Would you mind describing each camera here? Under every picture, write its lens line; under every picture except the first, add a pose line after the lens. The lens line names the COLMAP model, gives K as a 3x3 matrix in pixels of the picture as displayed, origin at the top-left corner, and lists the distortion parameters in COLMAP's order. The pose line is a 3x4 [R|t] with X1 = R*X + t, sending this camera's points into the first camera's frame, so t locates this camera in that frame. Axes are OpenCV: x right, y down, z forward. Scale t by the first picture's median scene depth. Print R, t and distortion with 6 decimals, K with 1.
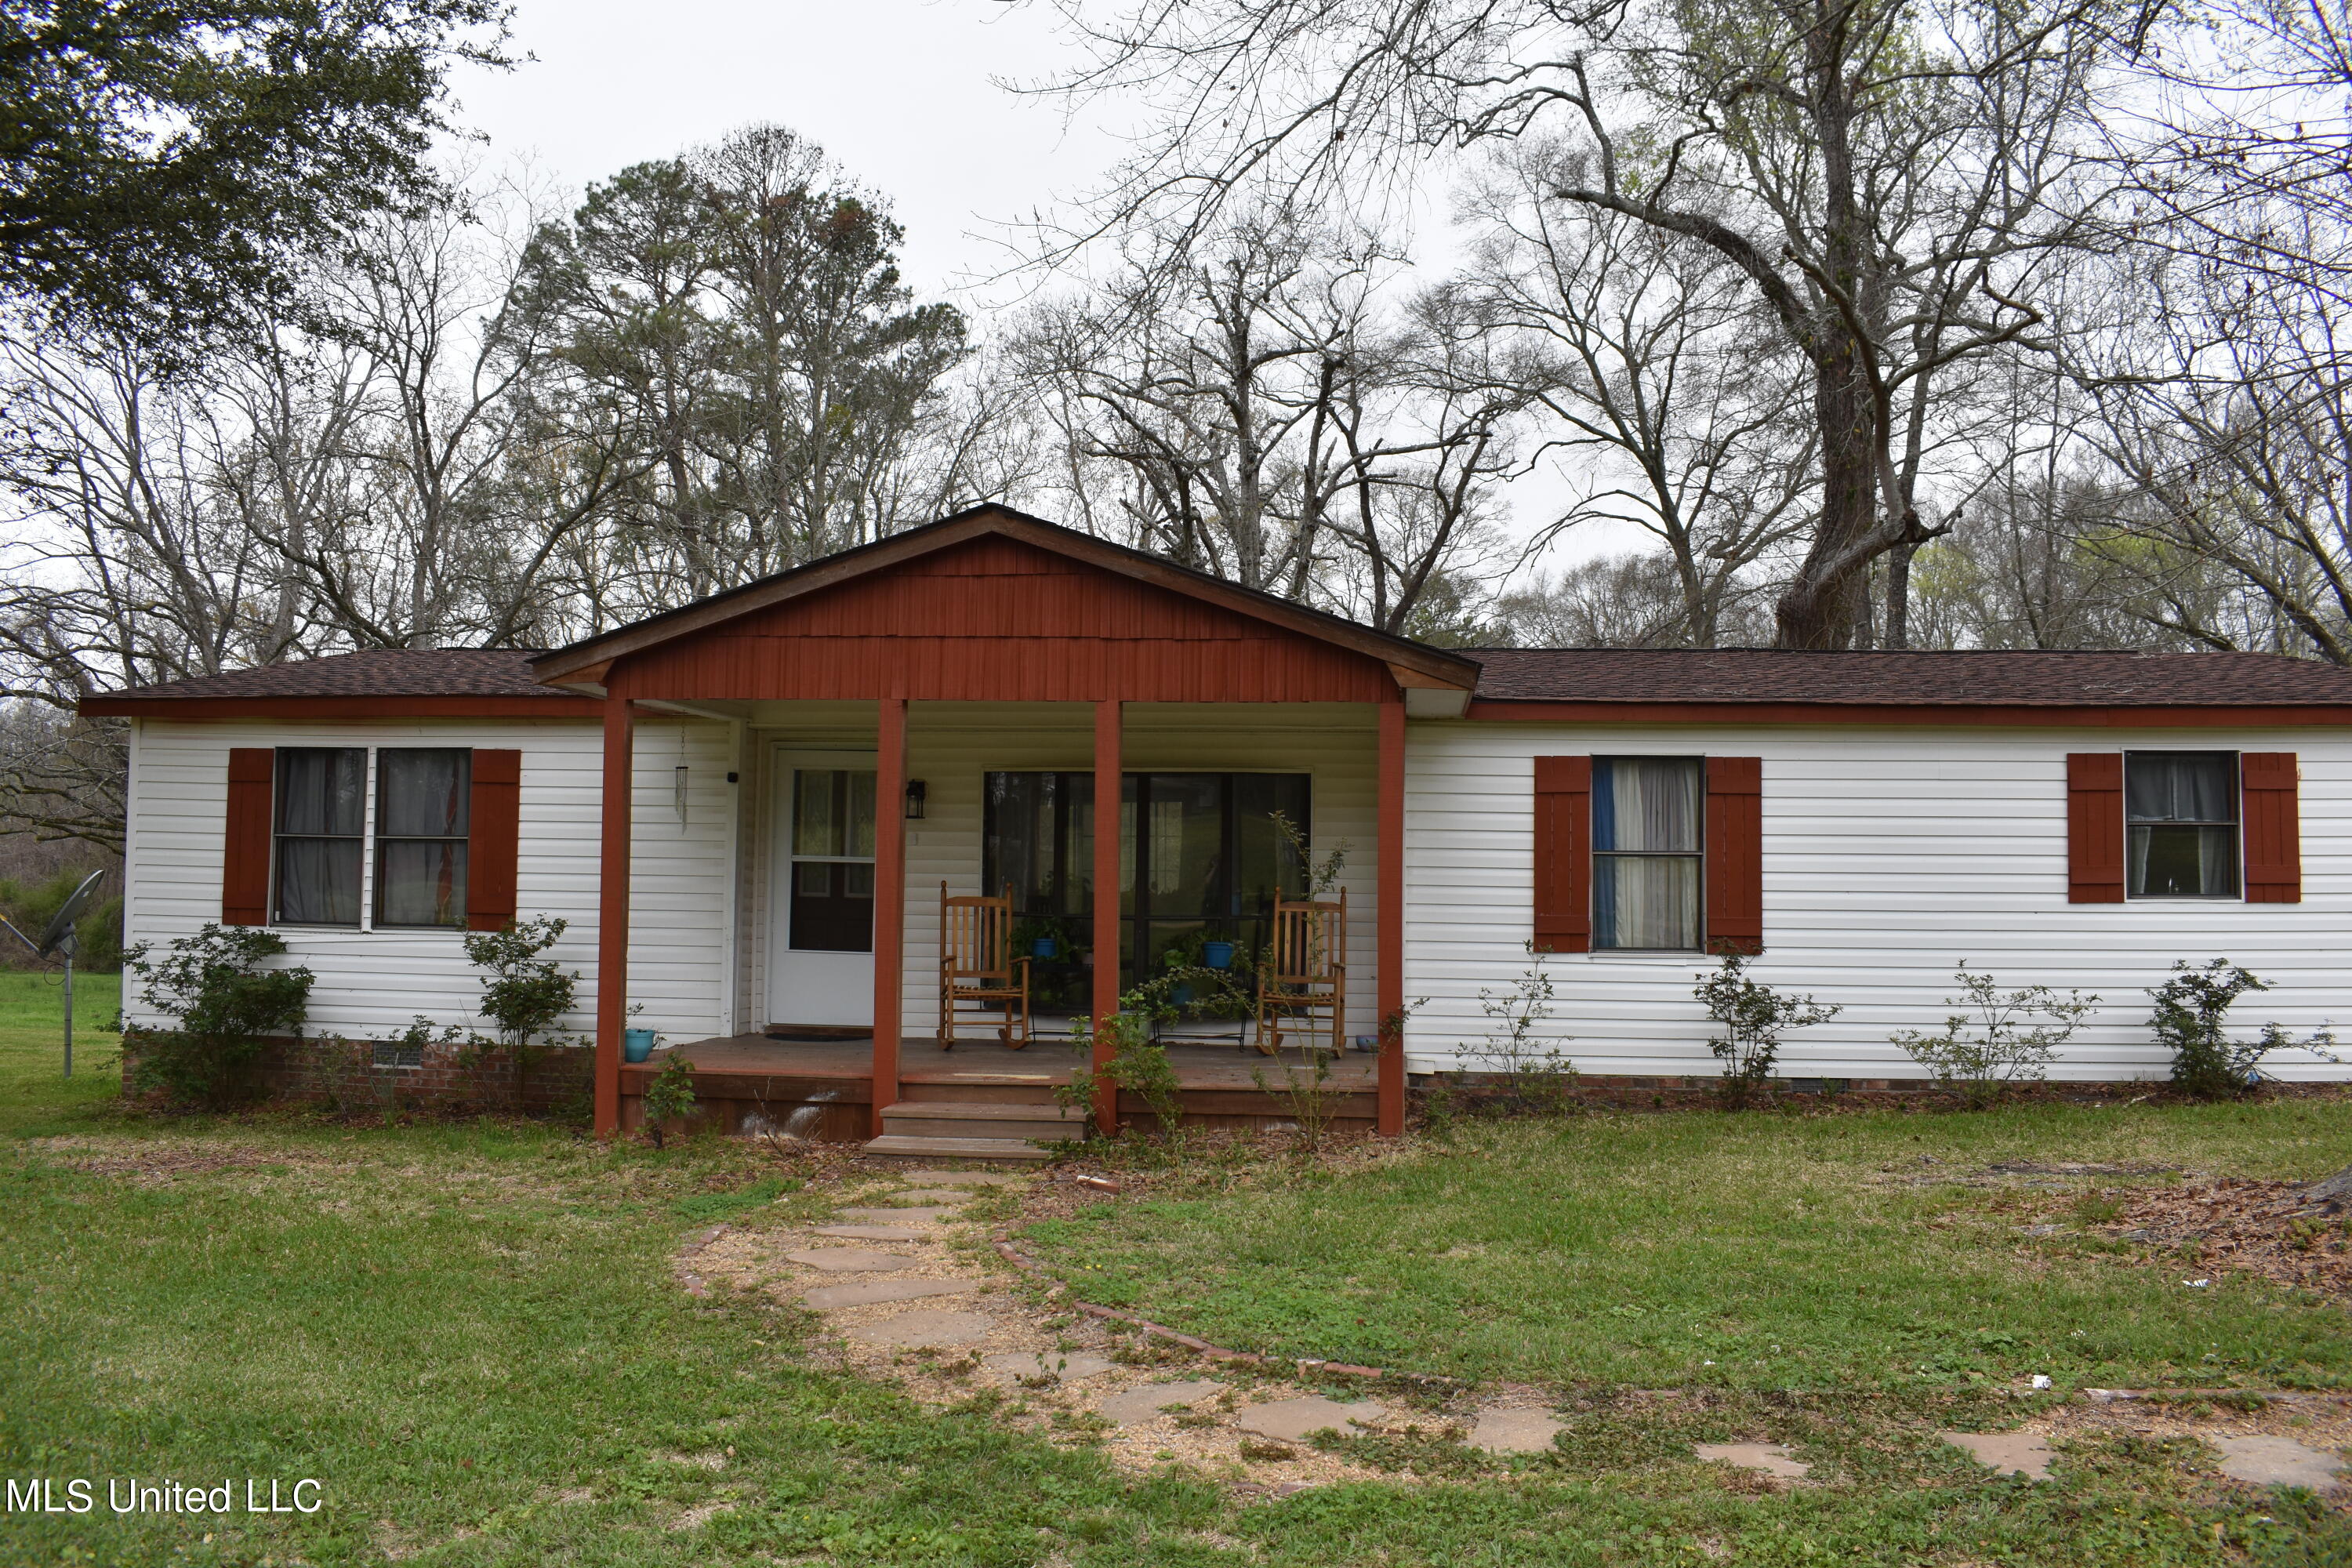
lens RADIAL K [[1854.4, 0, 1176.0], [0, 1854.4, 784.0], [0, 0, 1]] dist [-0.092144, 0.009834]
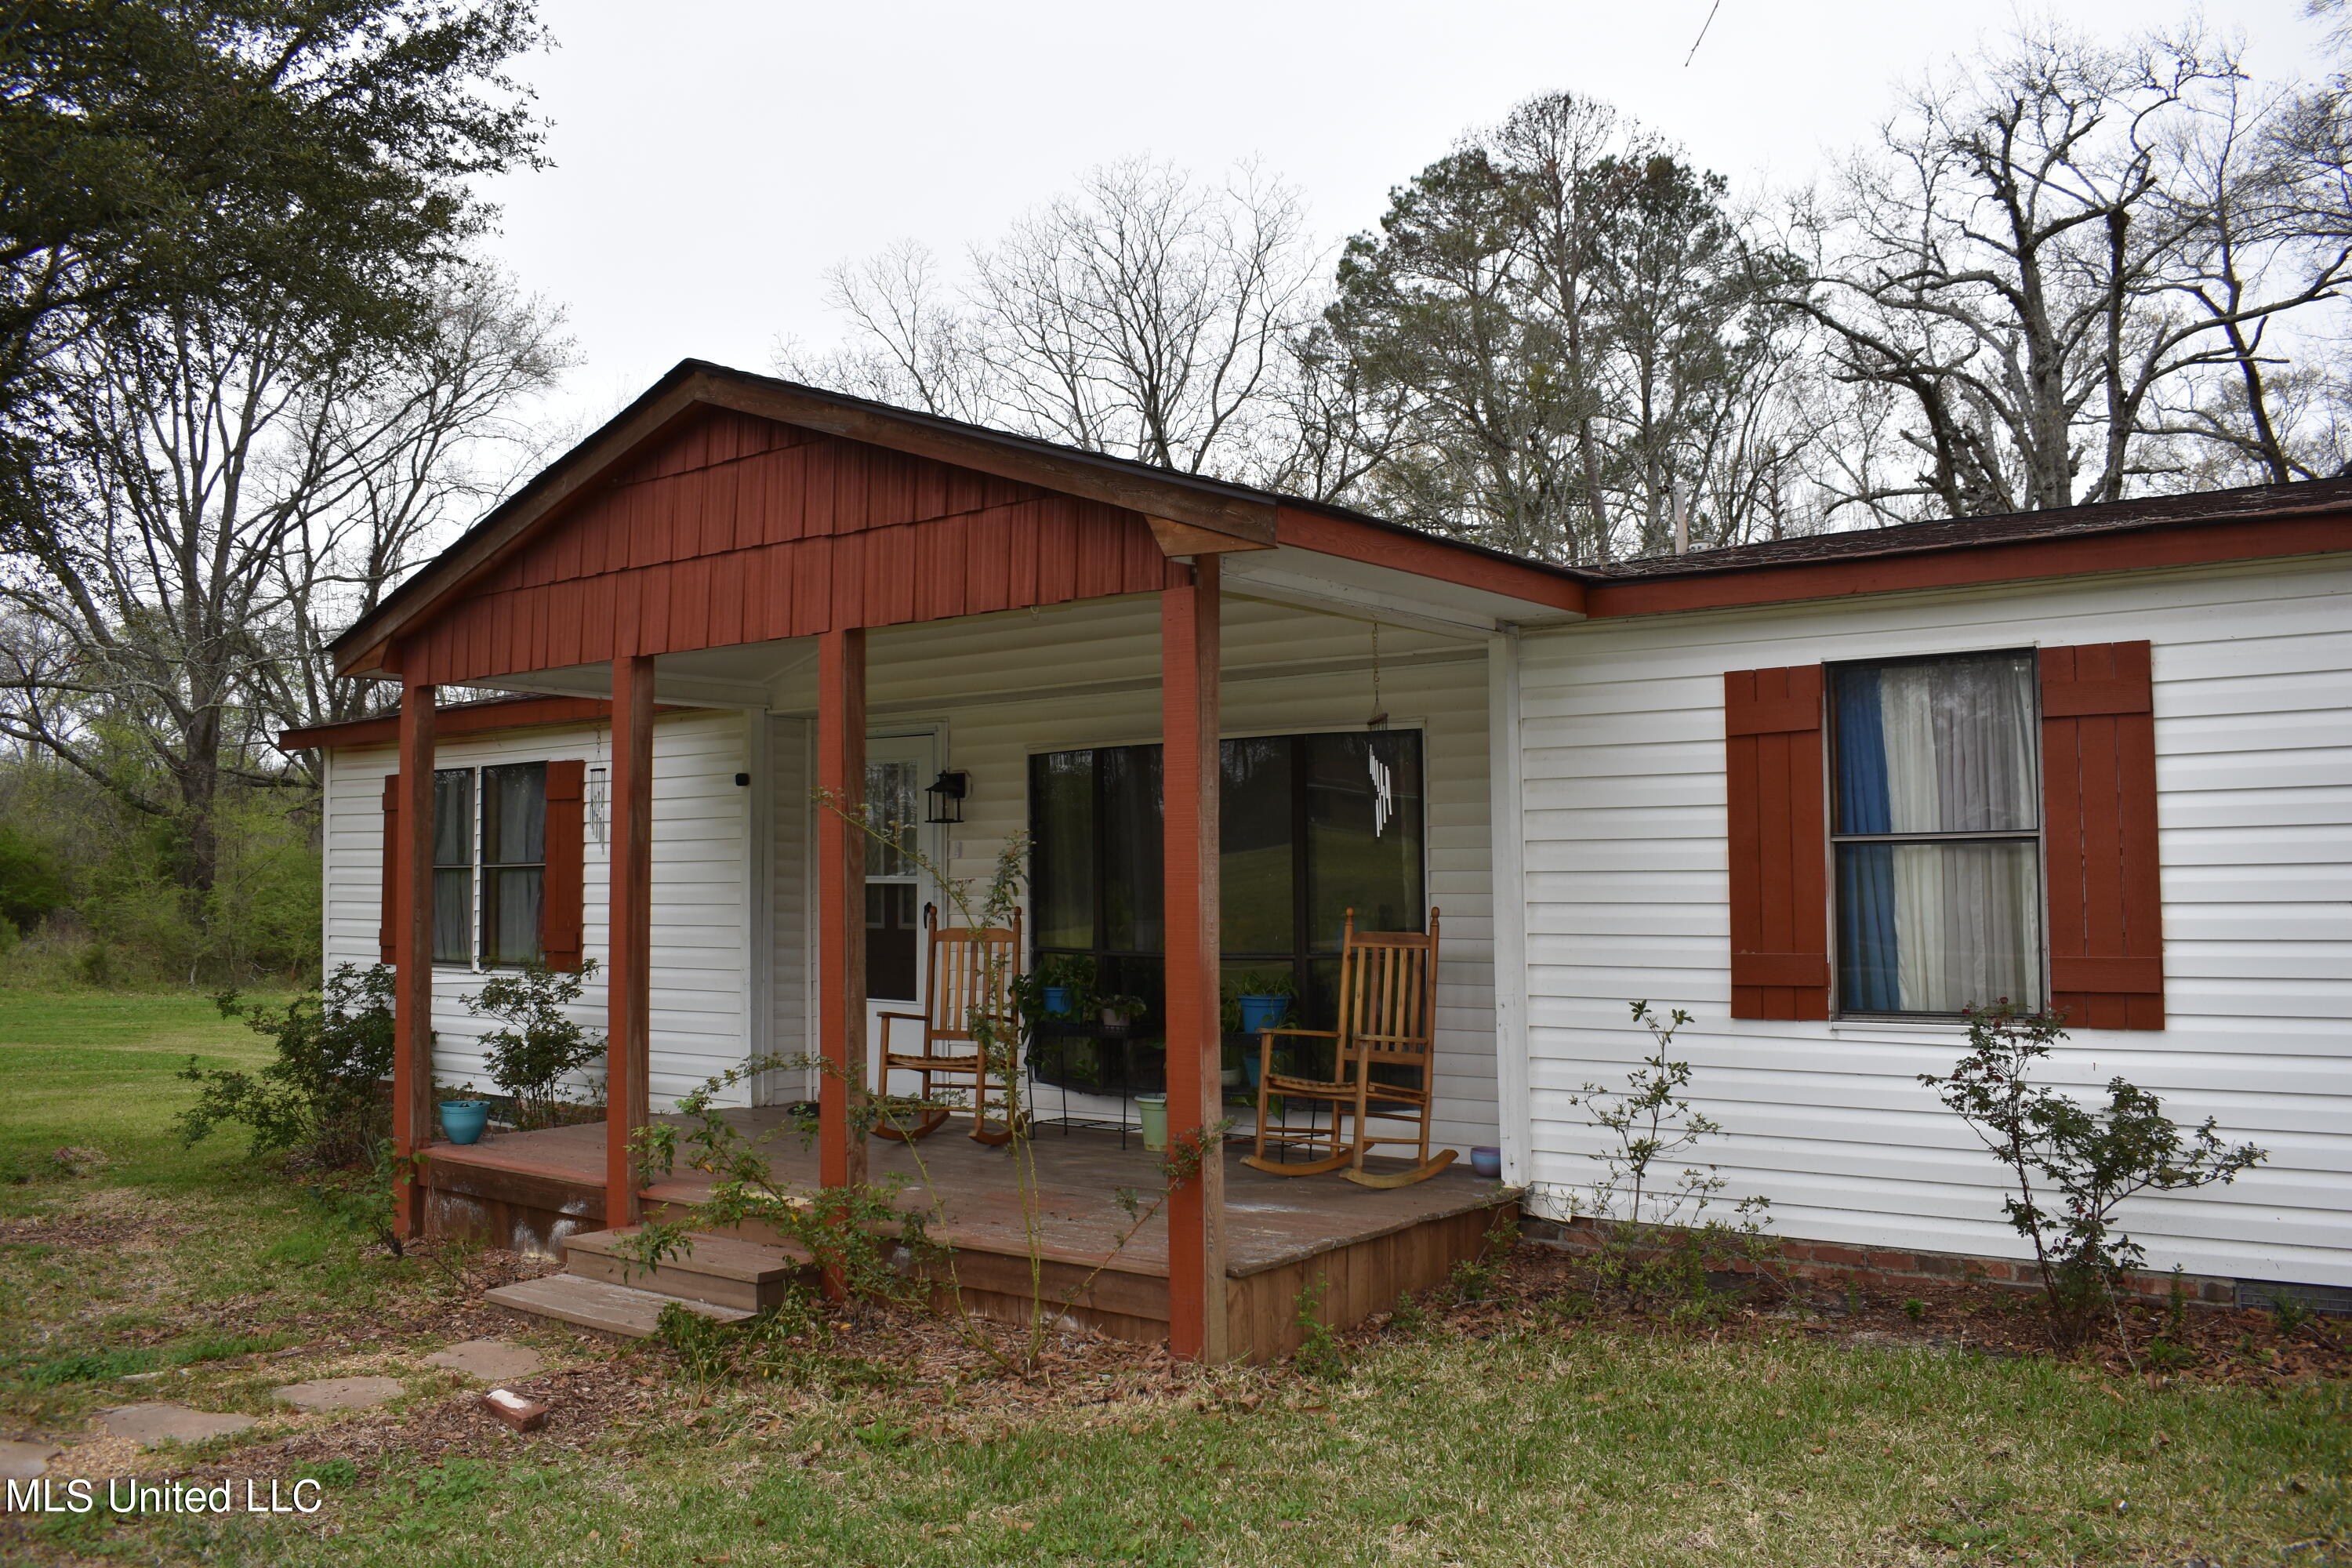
lens RADIAL K [[1854.4, 0, 1176.0], [0, 1854.4, 784.0], [0, 0, 1]] dist [-0.092144, 0.009834]
pose [[0.869302, -0.047981, -0.491946, 0.316895], [0.046900, 0.998794, -0.014540, 0.019040], [0.492051, -0.010432, 0.870504, 0.416656]]
